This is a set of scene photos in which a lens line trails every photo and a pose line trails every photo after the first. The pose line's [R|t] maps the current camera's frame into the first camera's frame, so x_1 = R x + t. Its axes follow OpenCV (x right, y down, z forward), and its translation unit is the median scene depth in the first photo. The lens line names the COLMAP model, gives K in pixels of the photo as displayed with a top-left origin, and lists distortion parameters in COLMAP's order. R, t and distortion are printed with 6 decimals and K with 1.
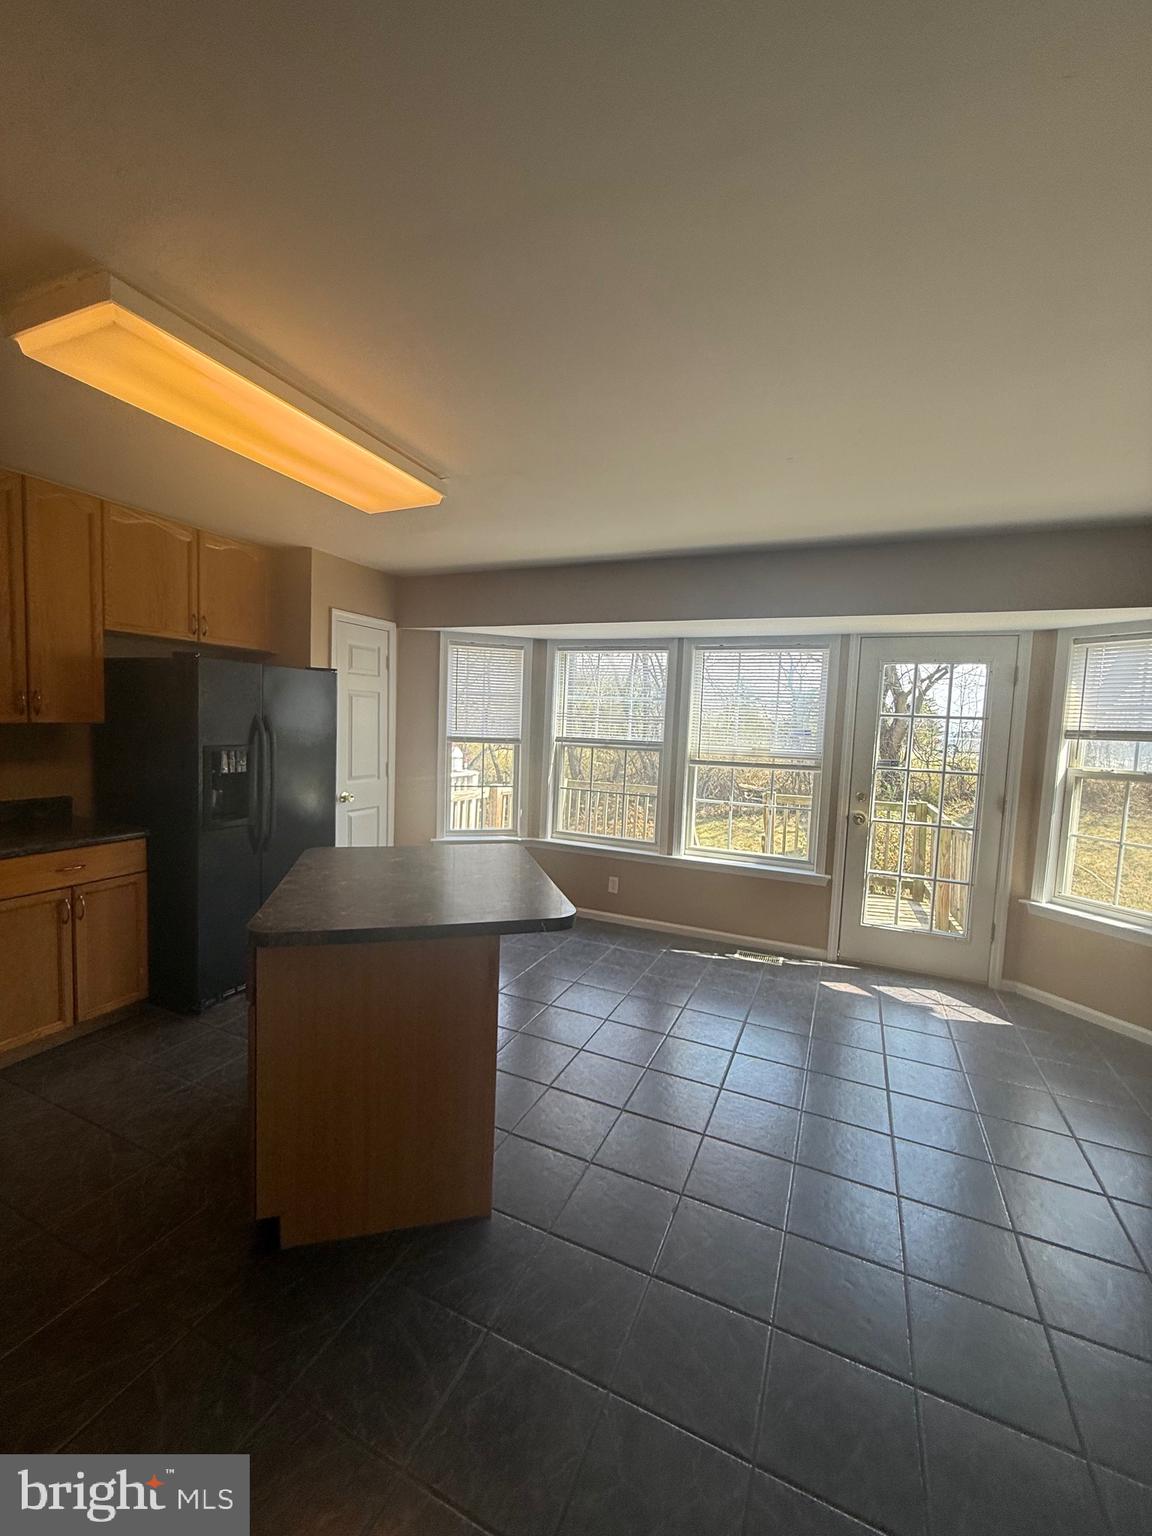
lens RADIAL K [[611.4, 0, 583.2], [0, 611.4, 763.1], [0, 0, 1]] dist [0.001121, -0.000366]
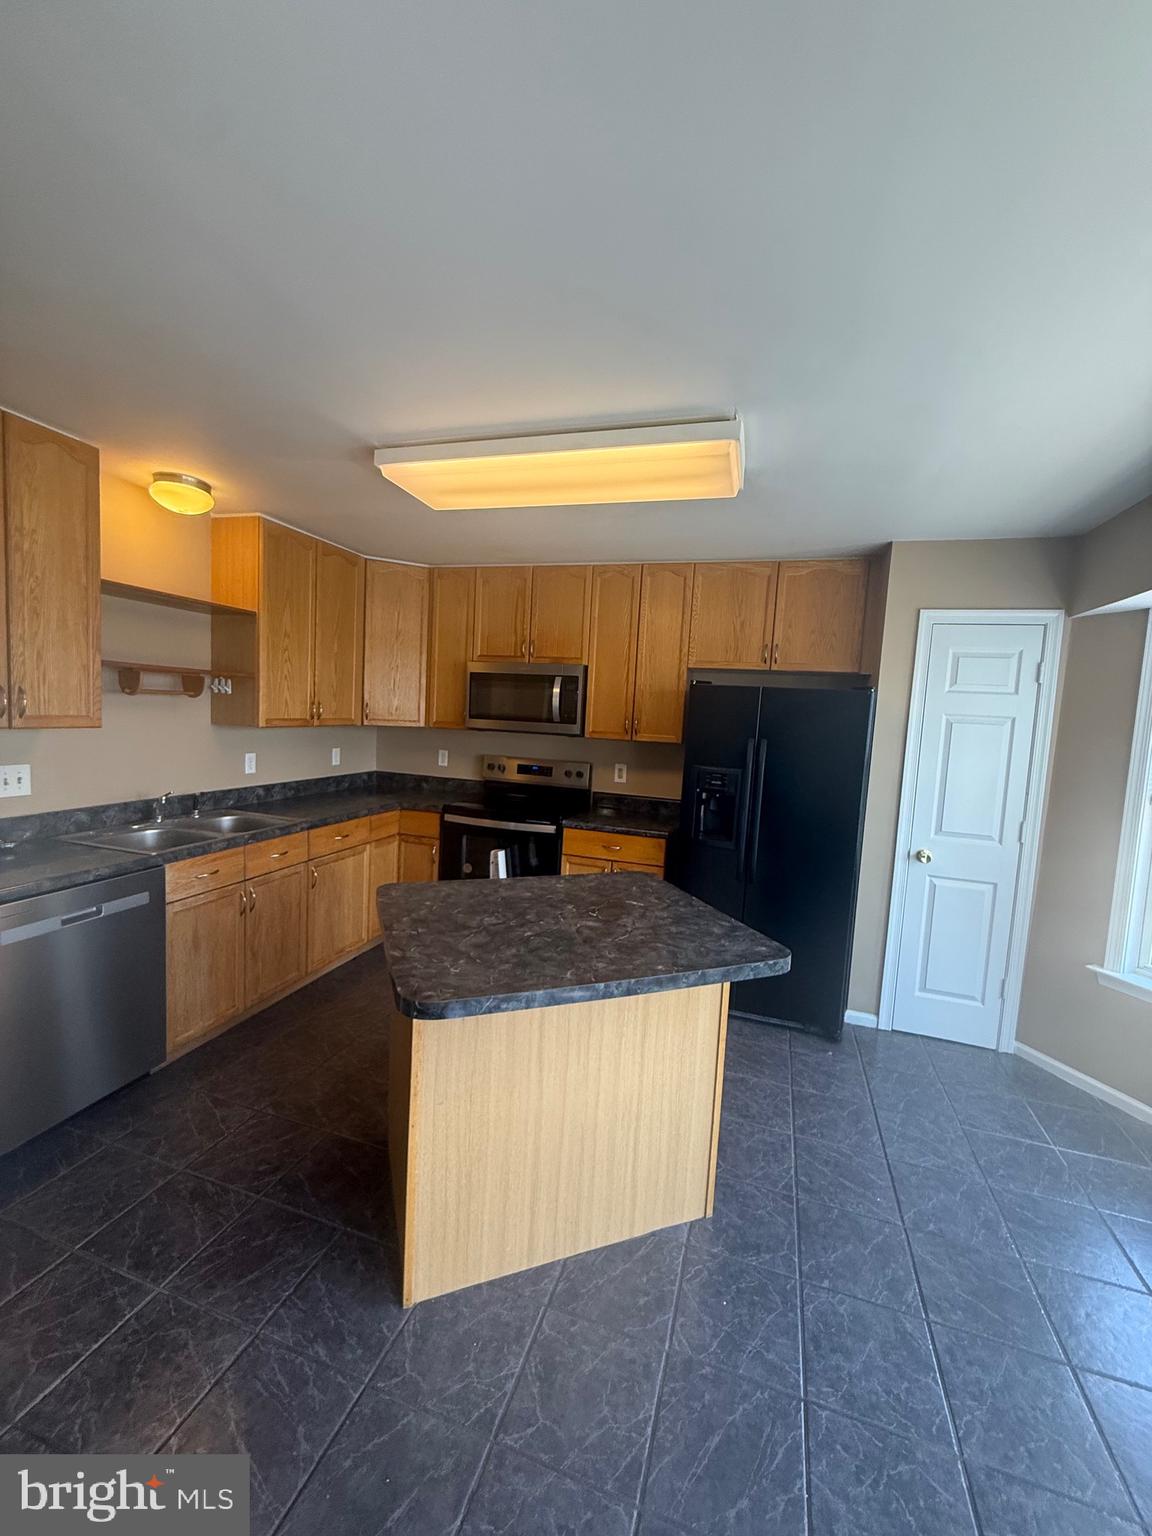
lens RADIAL K [[611.4, 0, 579.0], [0, 611.4, 764.0], [0, 0, 1]] dist [0.001121, -0.000366]
pose [[0.099871, 0.052128, -0.993634, 0.314658], [-0.122768, 0.991642, 0.039684, -0.034799], [0.987397, 0.118023, 0.105436, 0.493638]]
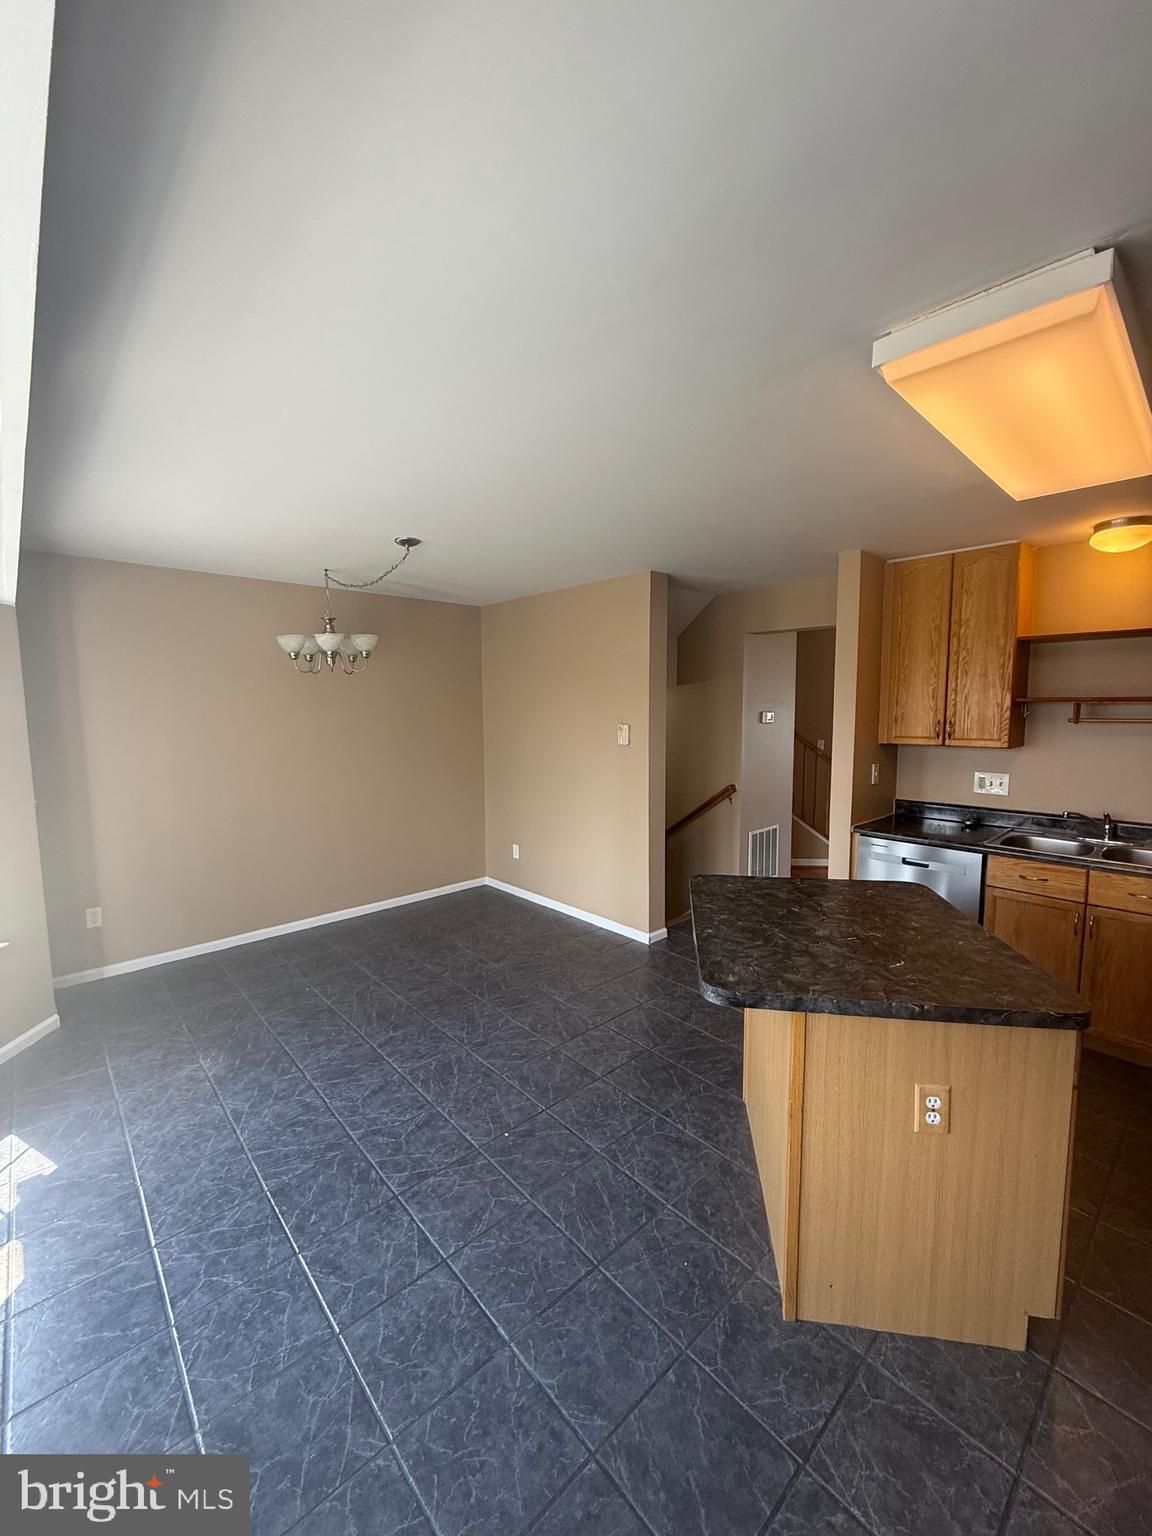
lens RADIAL K [[611.4, 0, 577.4], [0, 611.4, 762.3], [0, 0, 1]] dist [0.001121, -0.000366]
pose [[-0.909633, -0.072150, 0.409100, -0.145267], [0.000948, 0.984439, 0.175726, -0.112808], [-0.415412, 0.160234, -0.895409, 1.047221]]
